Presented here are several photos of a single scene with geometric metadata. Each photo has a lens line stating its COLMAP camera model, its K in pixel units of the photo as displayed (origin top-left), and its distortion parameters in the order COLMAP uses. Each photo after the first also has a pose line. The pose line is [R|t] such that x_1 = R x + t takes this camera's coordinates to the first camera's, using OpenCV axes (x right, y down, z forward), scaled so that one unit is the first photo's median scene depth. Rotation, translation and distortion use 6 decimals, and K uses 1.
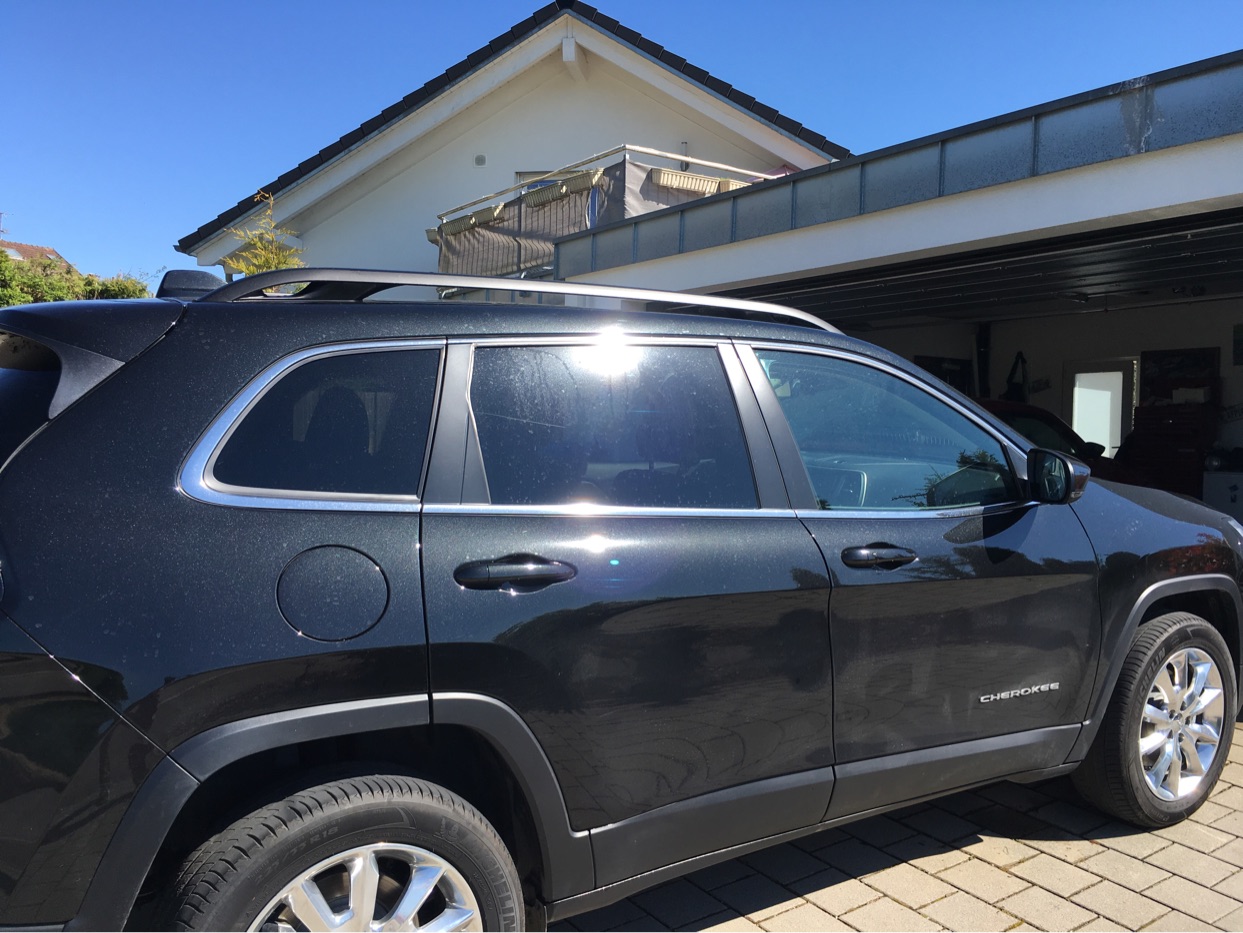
lens RADIAL K [[1047.2, 0, 625.4], [0, 1047.2, 469.8], [0, 0, 1]] dist [0.052220, -0.078205]
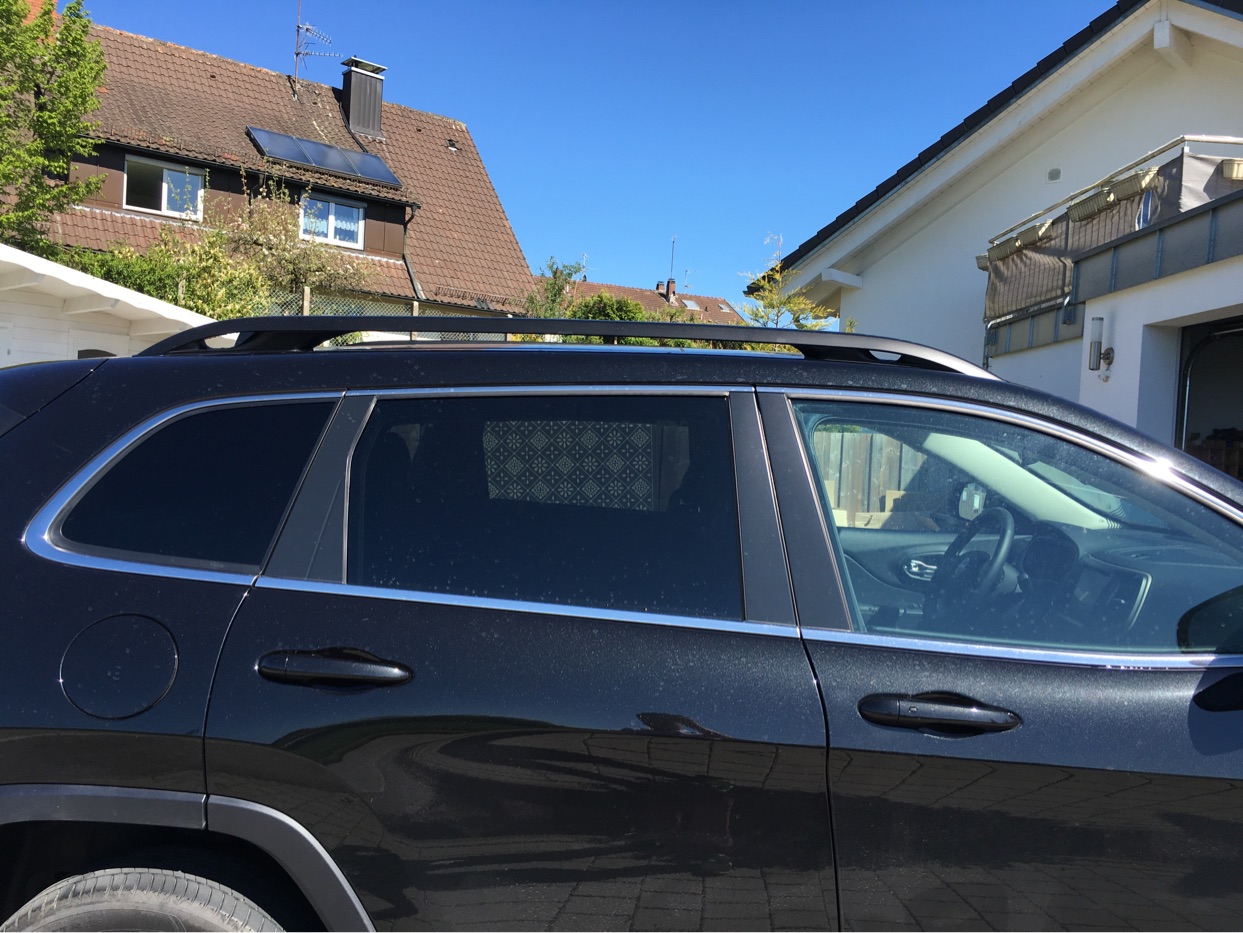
lens RADIAL K [[1047.2, 0, 618.1], [0, 1047.2, 472.5], [0, 0, 1]] dist [0.052220, -0.078205]
pose [[0.827166, 0.038233, -0.560656, 0.090415], [-0.054898, 0.998409, -0.012909, -0.010002], [0.559270, 0.041457, 0.827948, 0.069432]]
